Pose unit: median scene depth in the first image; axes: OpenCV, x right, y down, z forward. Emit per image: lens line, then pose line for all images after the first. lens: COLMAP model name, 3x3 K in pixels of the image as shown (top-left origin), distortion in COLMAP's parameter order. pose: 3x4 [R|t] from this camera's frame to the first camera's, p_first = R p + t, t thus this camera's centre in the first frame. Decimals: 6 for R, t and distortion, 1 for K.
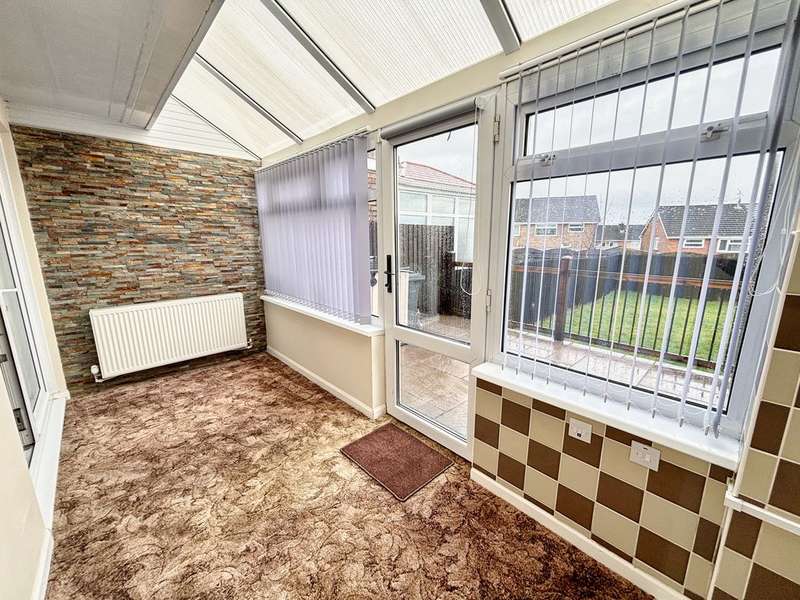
lens RADIAL K [[320.0, 0, 396.1], [0, 320.0, 301.6], [0, 0, 1]] dist [0.004245, 0.000187]
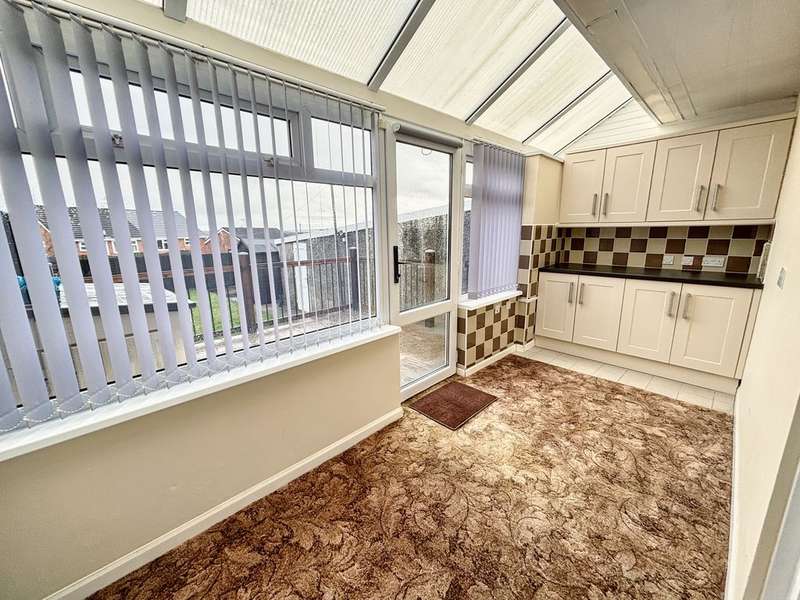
lens RADIAL K [[320.0, 0, 398.8], [0, 320.0, 299.3], [0, 0, 1]] dist [0.004245, 0.000187]
pose [[-0.021826, -0.200478, 0.979455, -0.529885], [0.217578, 0.955254, 0.200373, -0.092479], [-0.975799, 0.217481, 0.022770, 0.508902]]
